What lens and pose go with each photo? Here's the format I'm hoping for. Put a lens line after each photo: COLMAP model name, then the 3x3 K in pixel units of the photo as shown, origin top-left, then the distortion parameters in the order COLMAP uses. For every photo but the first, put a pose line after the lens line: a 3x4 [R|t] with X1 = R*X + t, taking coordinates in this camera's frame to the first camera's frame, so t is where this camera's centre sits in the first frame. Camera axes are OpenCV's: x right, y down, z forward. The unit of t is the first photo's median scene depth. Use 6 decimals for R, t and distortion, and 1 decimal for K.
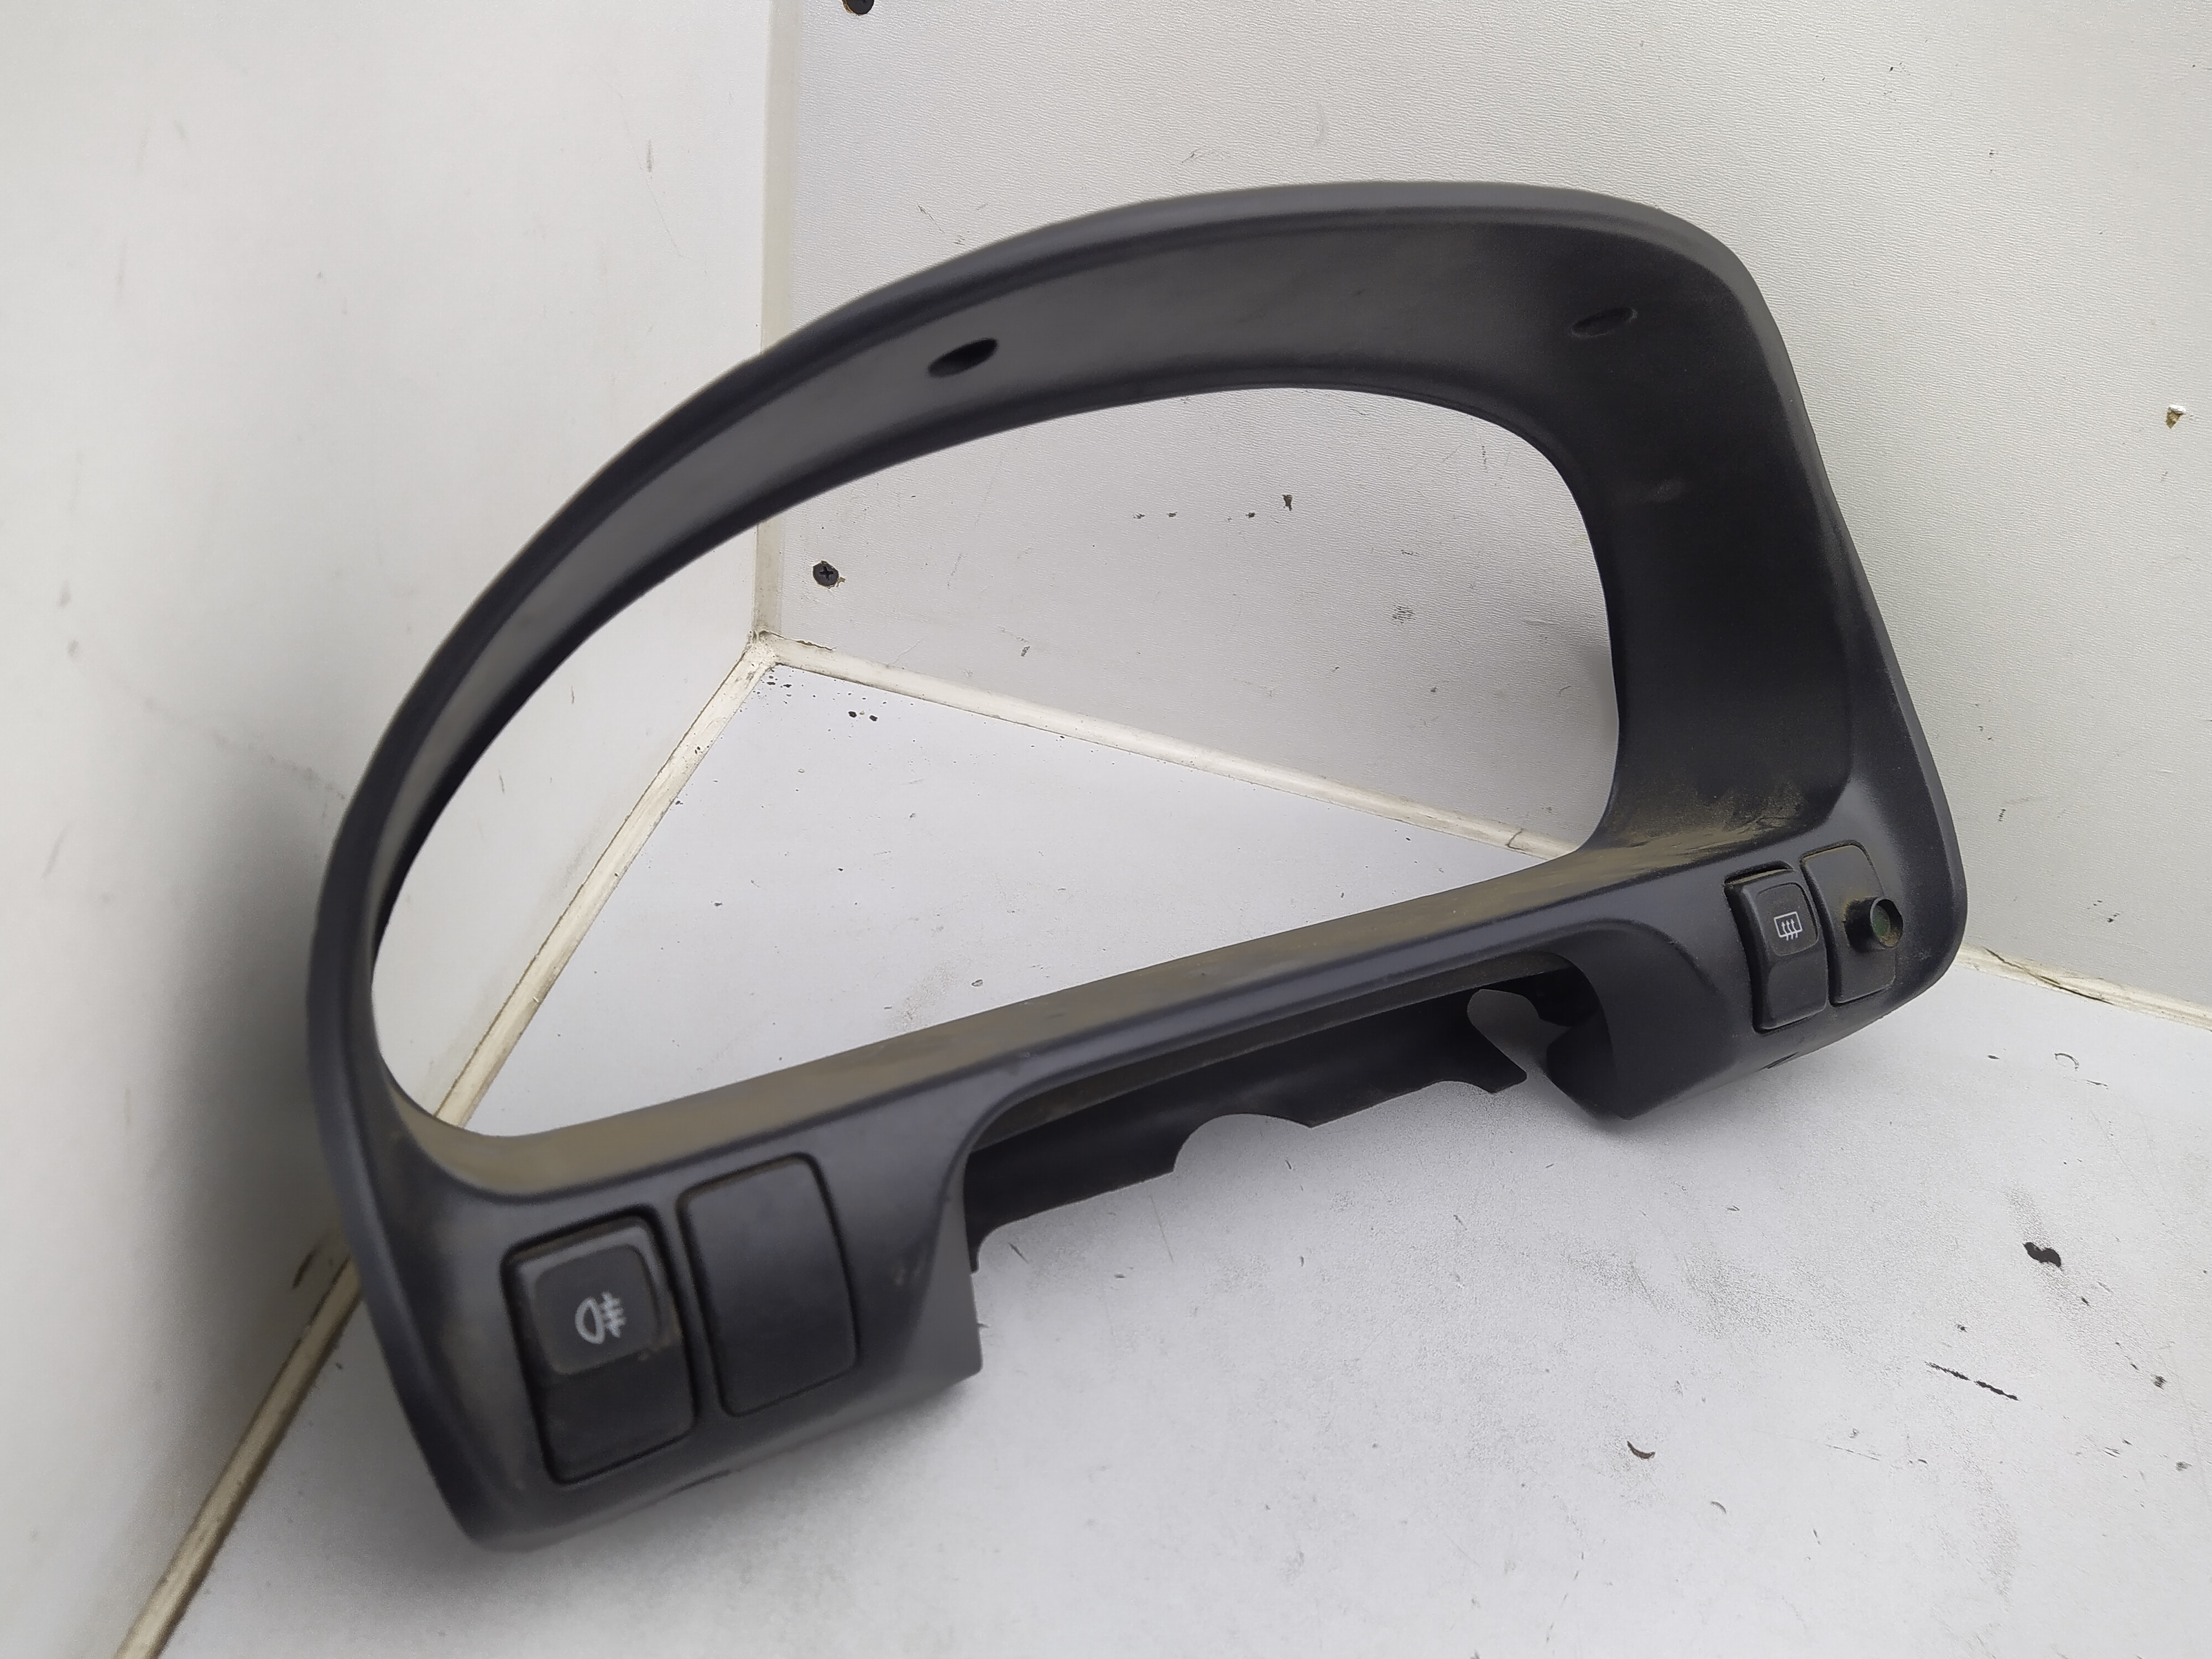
lens RADIAL K [[1656.4, 0, 1067.6], [0, 1656.4, 827.9], [0, 0, 1]] dist [0.003371, -0.008829]
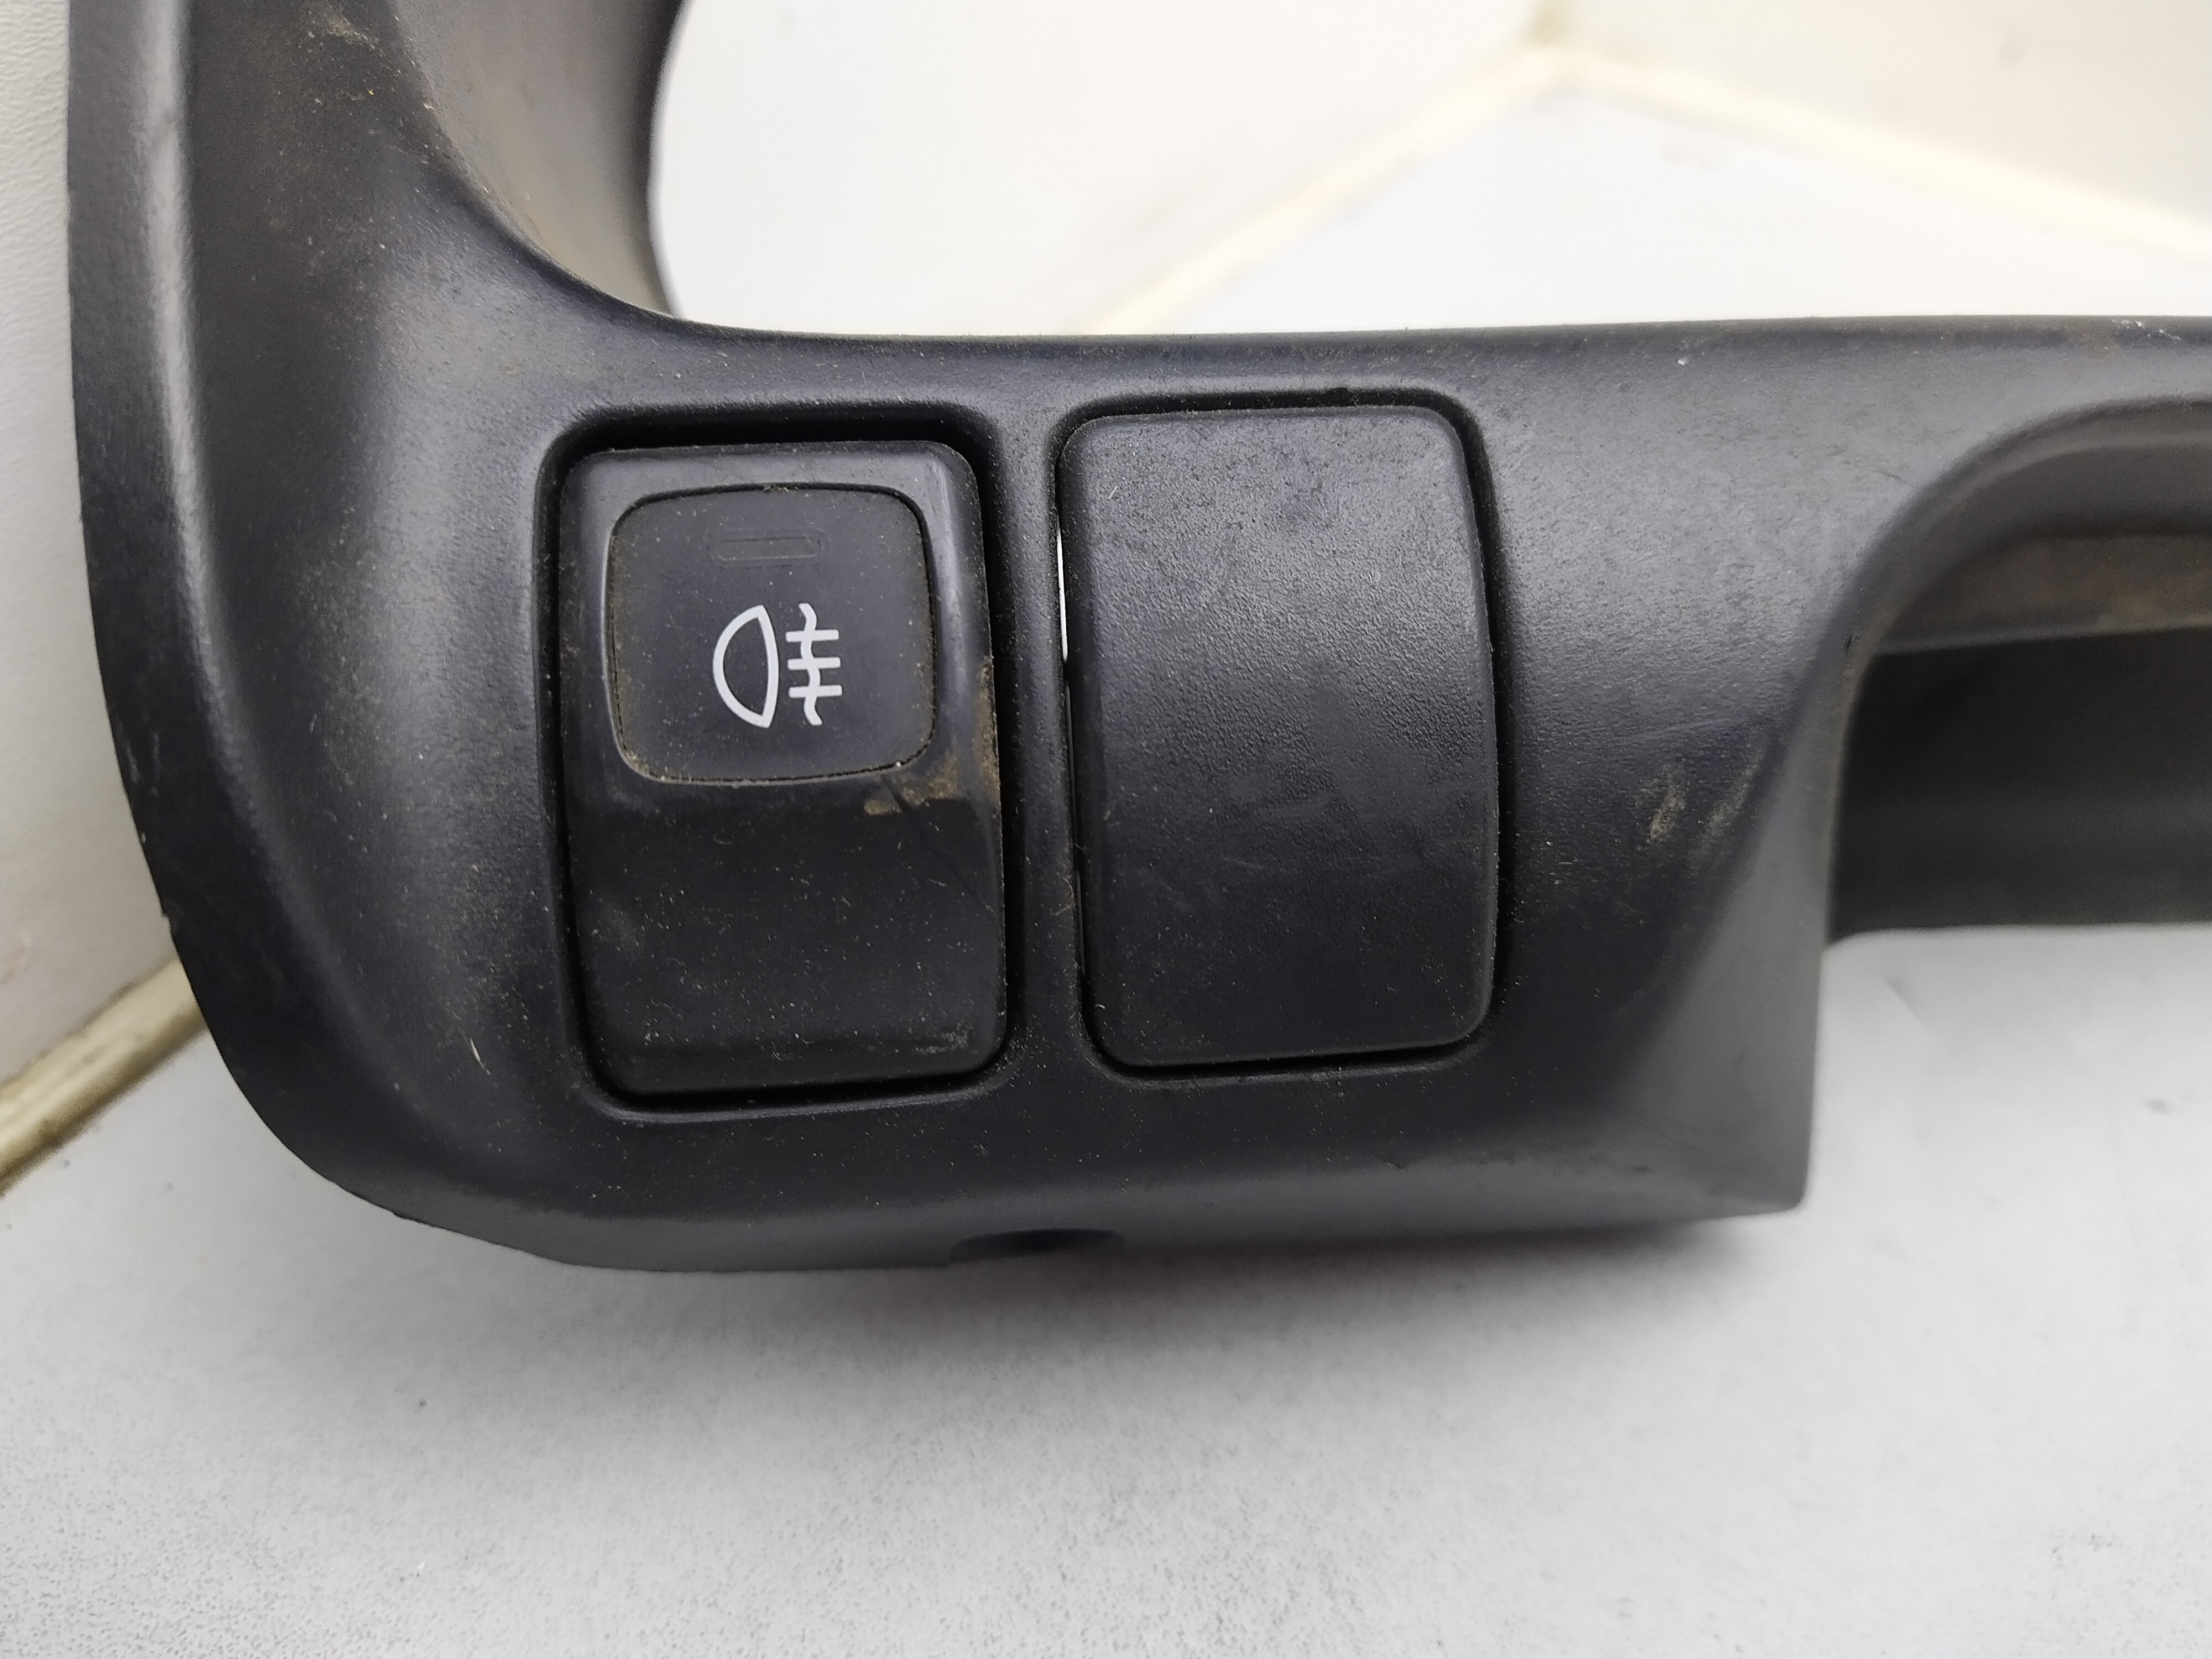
lens RADIAL K [[1656.4, 0, 1067.6], [0, 1656.4, 827.9], [0, 0, 1]] dist [0.003371, -0.008829]
pose [[0.897910, 0.174926, -0.403928, -0.068615], [-0.157982, 0.984575, 0.075196, 0.248737], [0.410851, -0.003706, 0.911695, 0.599103]]
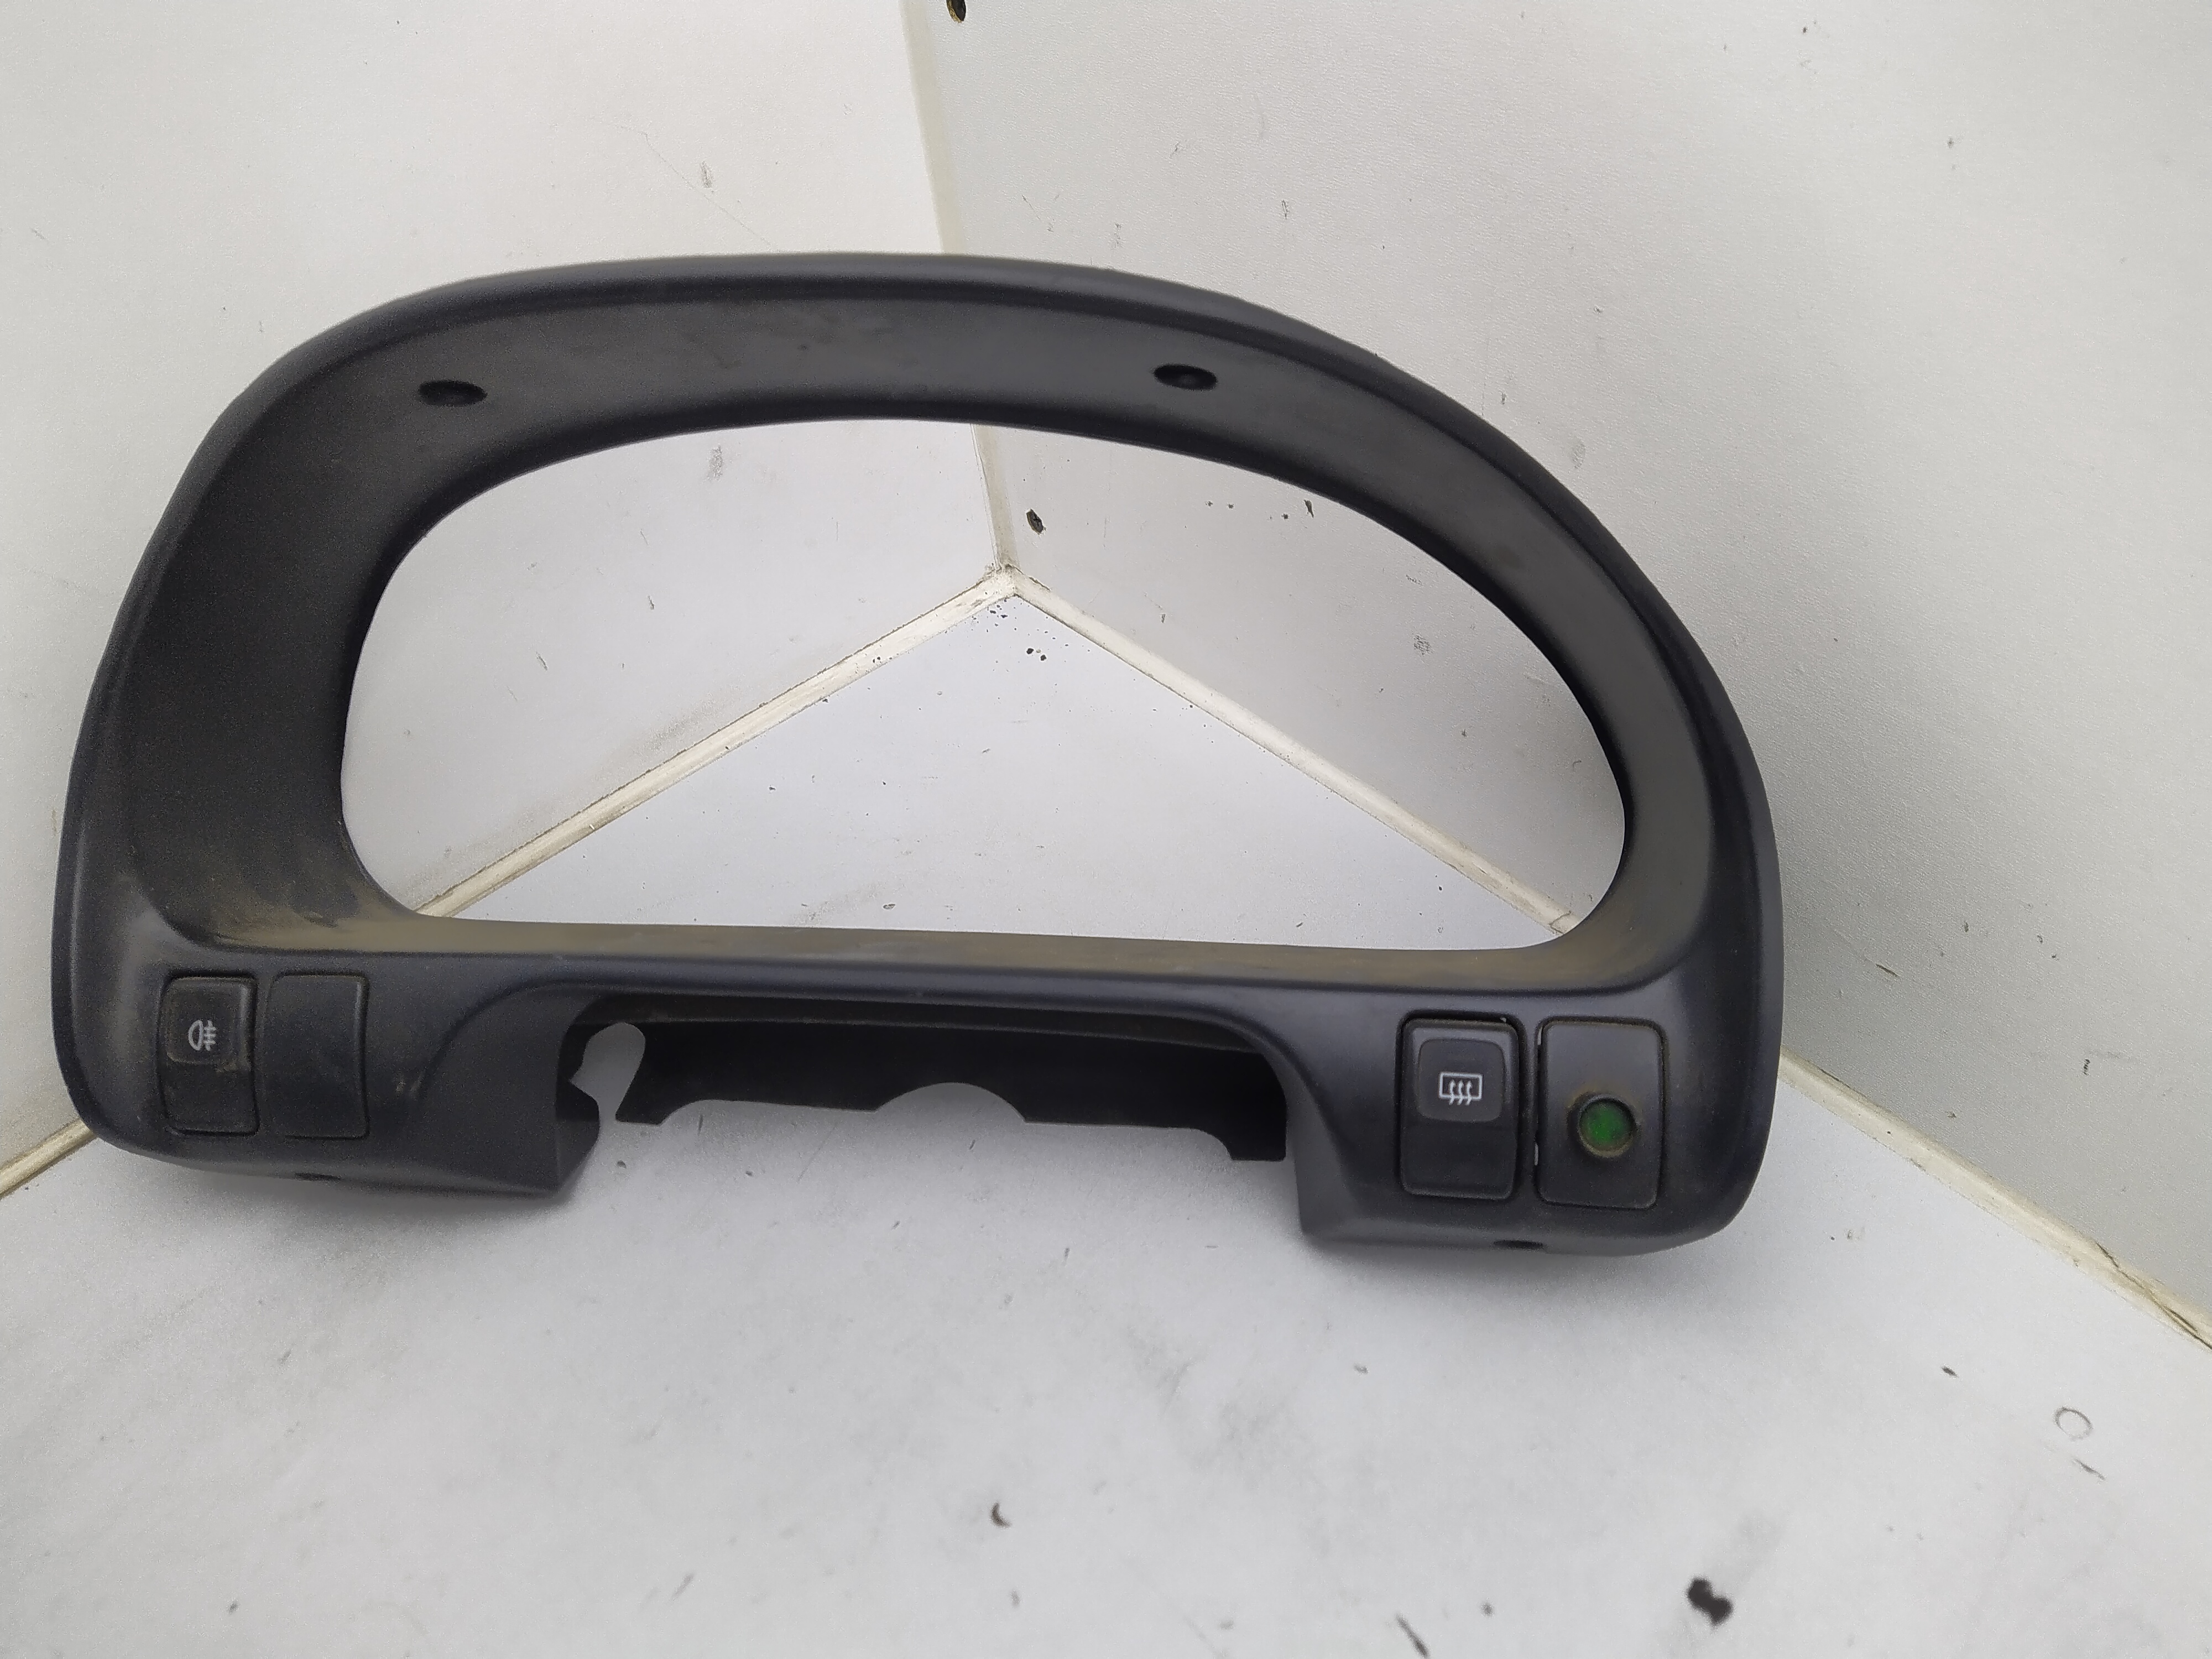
lens RADIAL K [[1603.8, 0, 1106.0], [0, 1603.8, 829.5], [0, 0, 1]] dist [0.019481, -0.003369]
pose [[0.766455, 0.236027, -0.597359, 0.982850], [-0.180442, 0.971705, 0.152416, -0.212116], [0.616431, -0.009031, 0.787357, 0.305970]]
